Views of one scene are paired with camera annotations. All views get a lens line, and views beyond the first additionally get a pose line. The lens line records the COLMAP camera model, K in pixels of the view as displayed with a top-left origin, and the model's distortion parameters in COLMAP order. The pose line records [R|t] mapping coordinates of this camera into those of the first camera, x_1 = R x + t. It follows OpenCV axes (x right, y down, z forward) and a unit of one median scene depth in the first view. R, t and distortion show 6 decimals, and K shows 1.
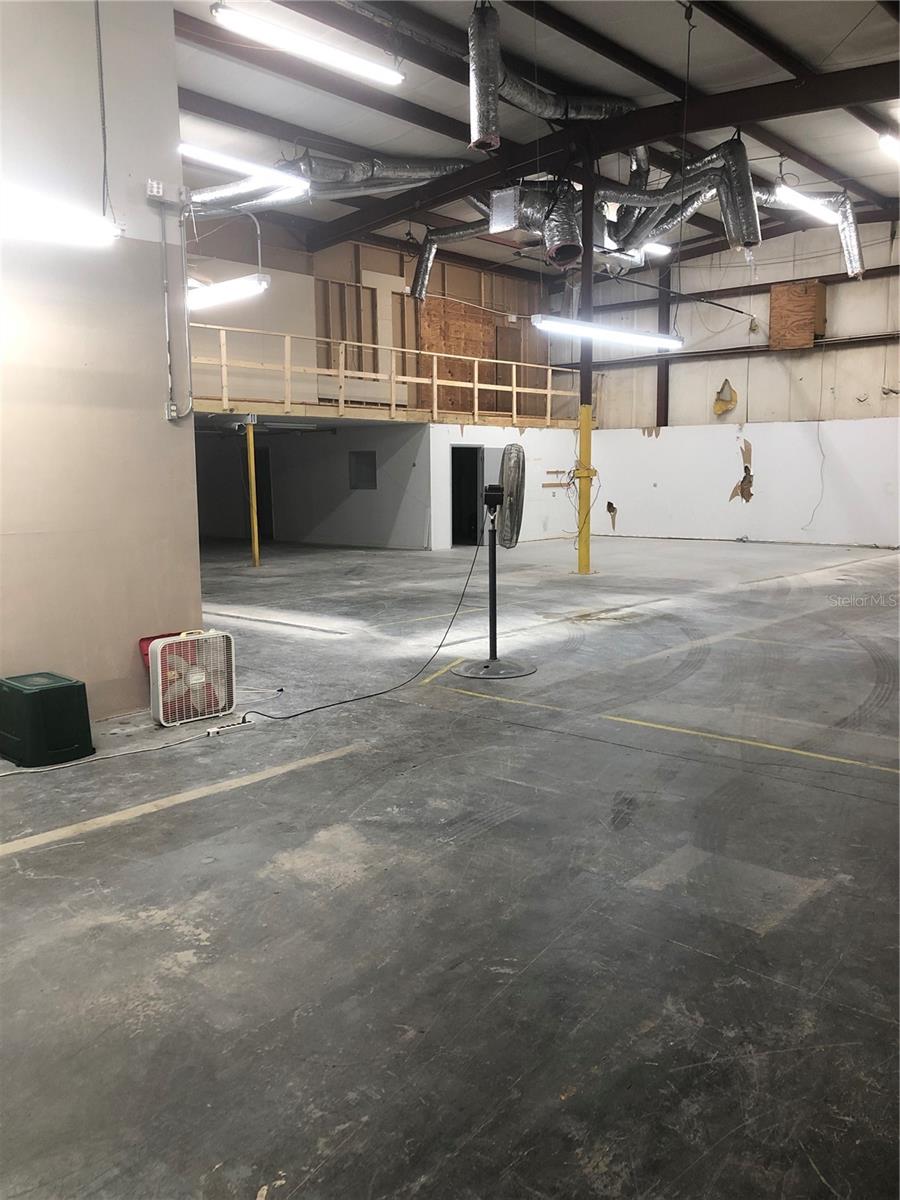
lens RADIAL K [[983.1, 0, 452.1], [0, 983.1, 601.3], [0, 0, 1]] dist [0.043127, -0.066521]
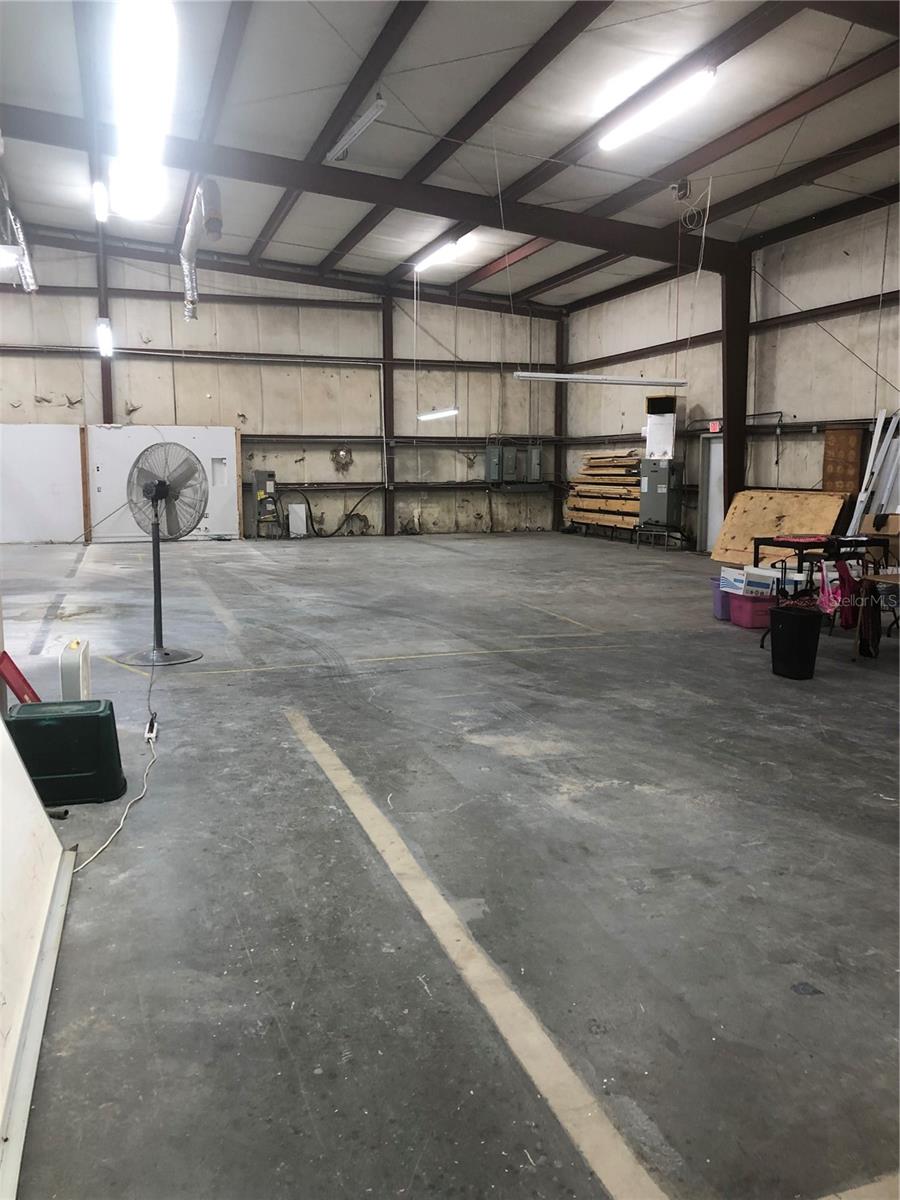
lens RADIAL K [[983.1, 0, 441.9], [0, 983.1, 596.6], [0, 0, 1]] dist [0.043127, -0.066521]
pose [[0.505939, -0.105161, 0.856135, -0.910726], [0.113730, 0.992008, 0.054642, -0.023191], [-0.855039, 0.069723, 0.513855, 0.258926]]
